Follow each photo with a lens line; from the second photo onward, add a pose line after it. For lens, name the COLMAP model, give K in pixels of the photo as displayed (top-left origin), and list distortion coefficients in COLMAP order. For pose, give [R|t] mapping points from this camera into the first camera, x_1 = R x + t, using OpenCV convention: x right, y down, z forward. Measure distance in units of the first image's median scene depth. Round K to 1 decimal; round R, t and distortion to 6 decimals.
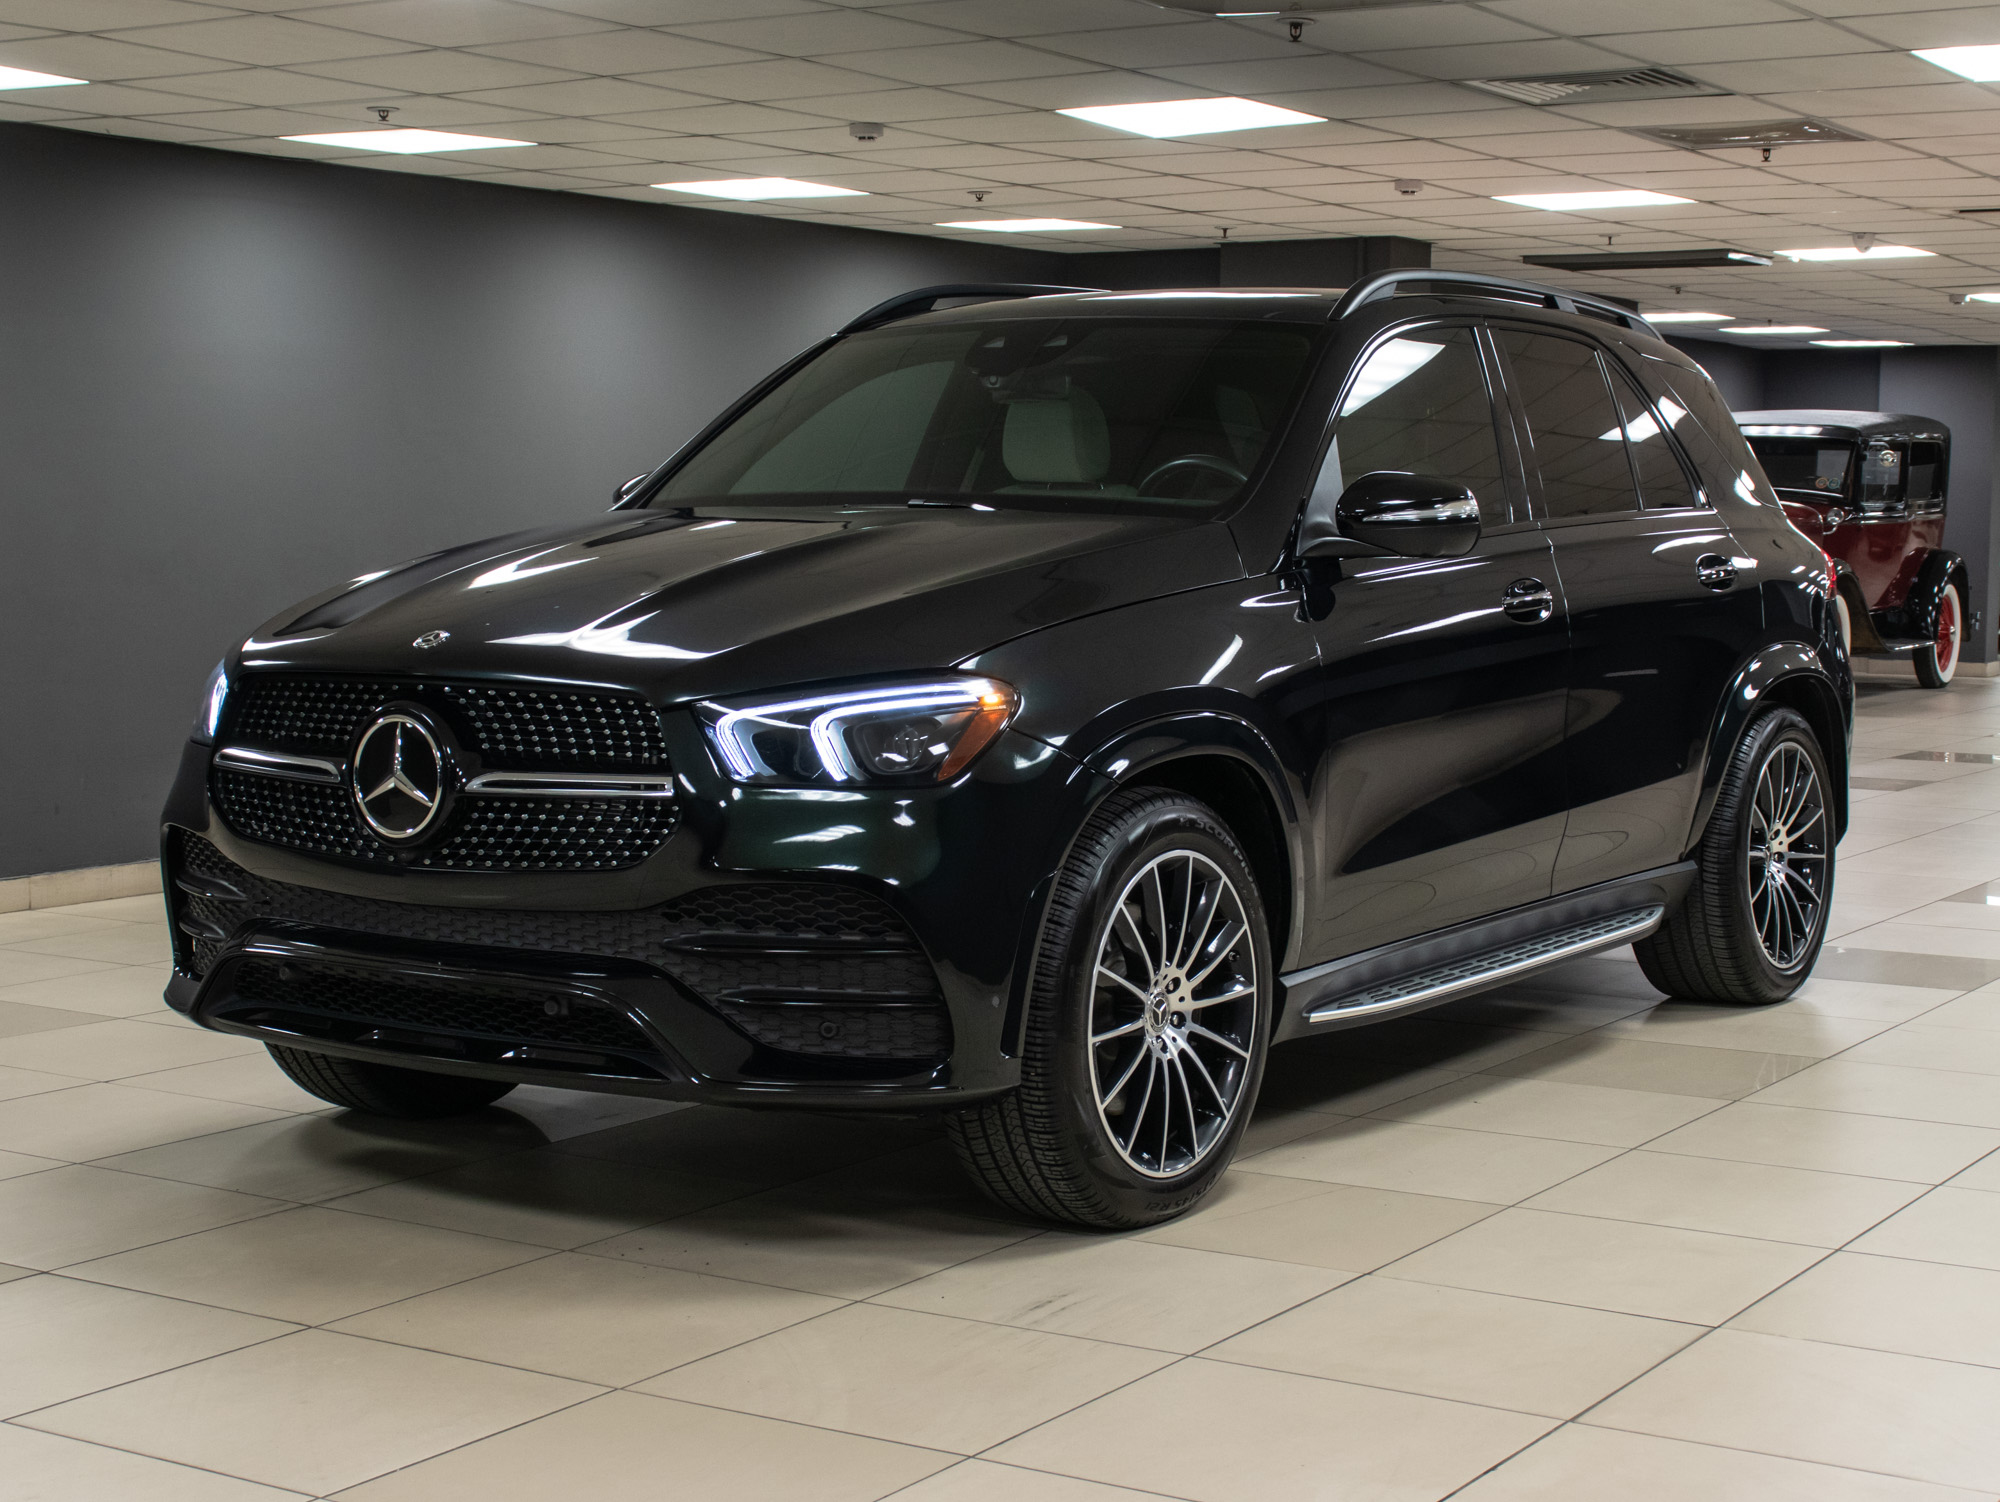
lens RADIAL K [[3145.1, 0, 1000.0], [0, 3145.1, 751.0], [0, 0, 1]] dist [-0.046132, -0.119120]
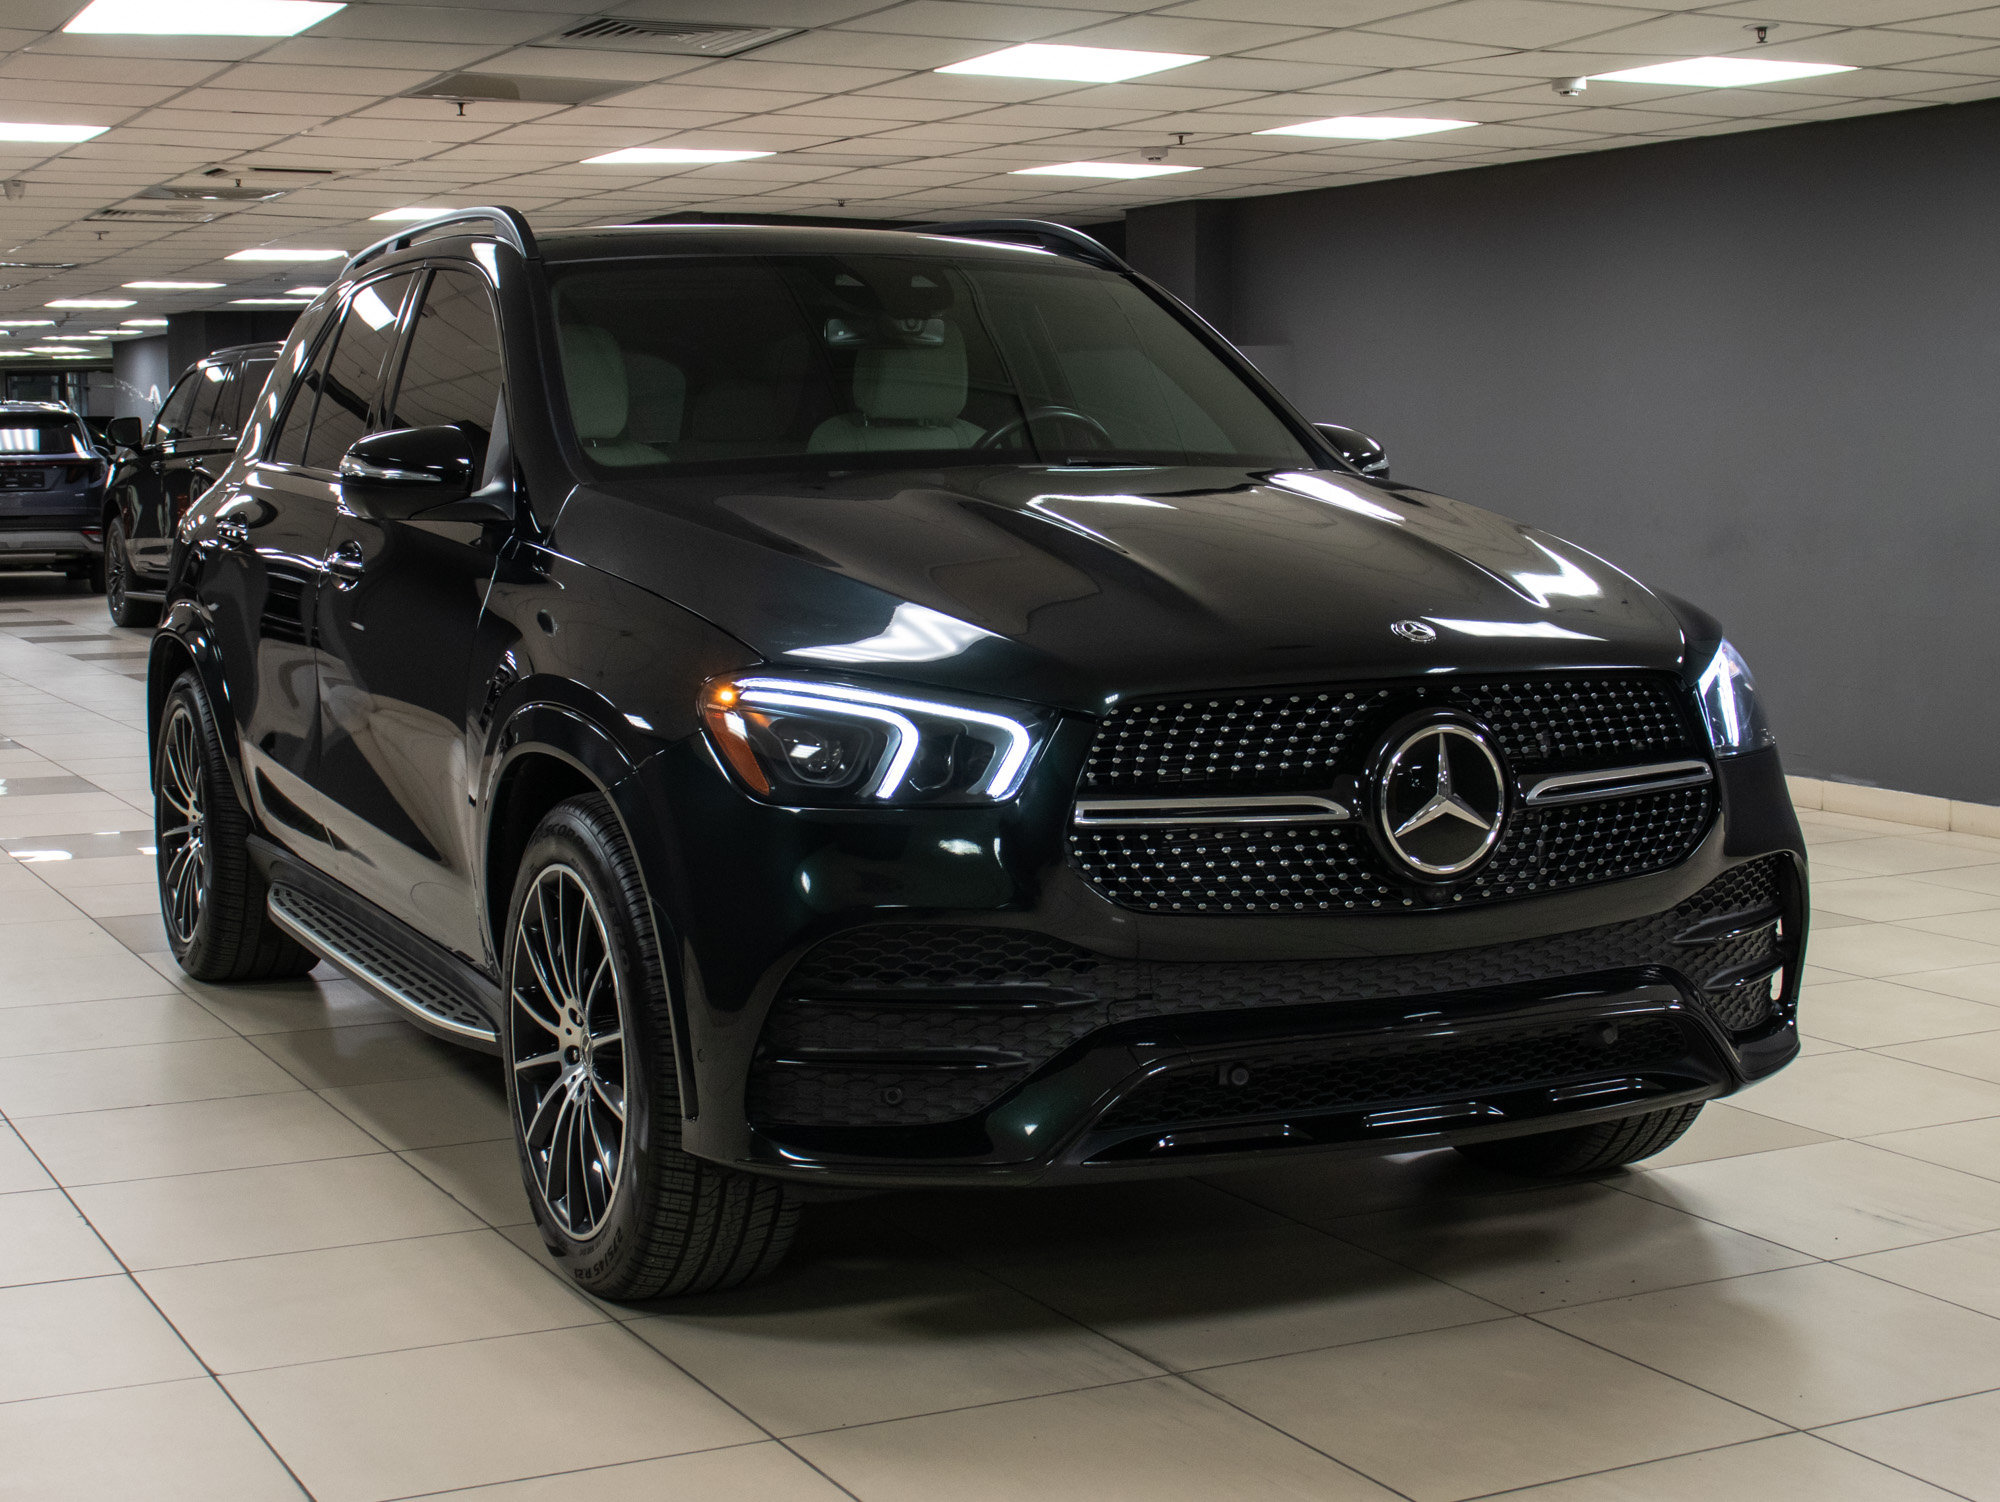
lens RADIAL K [[3203.8, 0, 1000.0], [0, 3203.8, 751.0], [0, 0, 1]] dist [-0.195122, -0.015808]
pose [[0.523481, -0.090210, 0.847248, -0.963450], [0.084234, 0.994987, 0.053896, -0.059430], [-0.847863, 0.043153, 0.528456, 0.658560]]
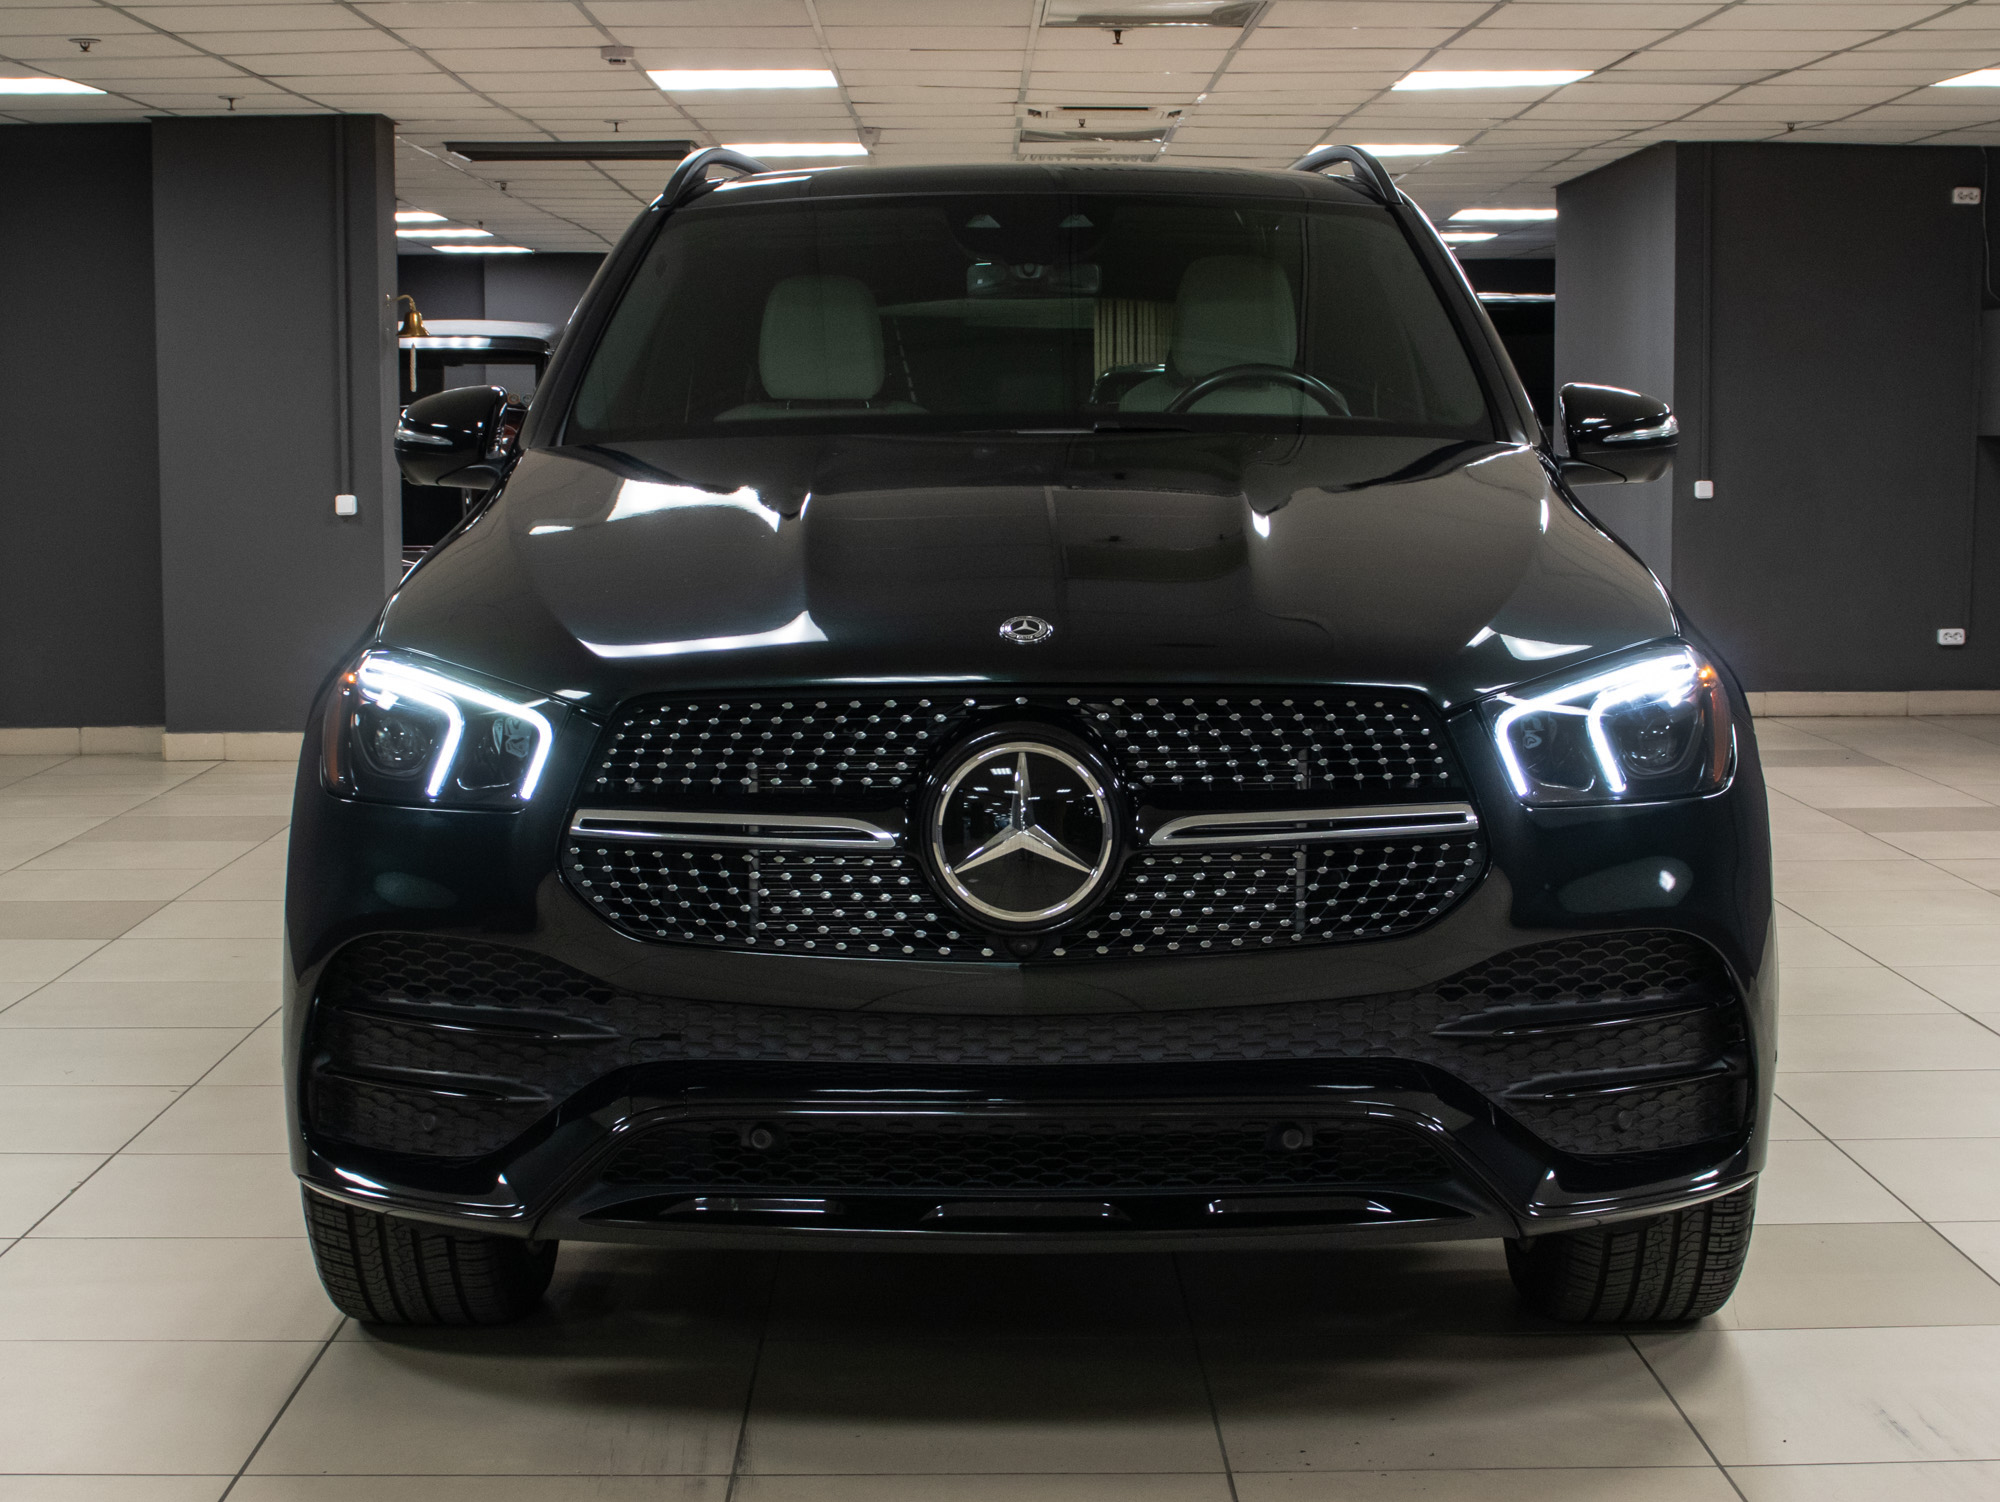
lens RADIAL K [[3301.1, 0, 1003.5], [0, 3301.1, 686.9], [0, 0, 1]] dist [-0.022991, -0.102907]
pose [[0.832908, -0.053630, 0.550806, -0.593012], [0.052820, 0.998453, 0.017344, -0.036395], [-0.550884, 0.014648, 0.834453, 0.402157]]
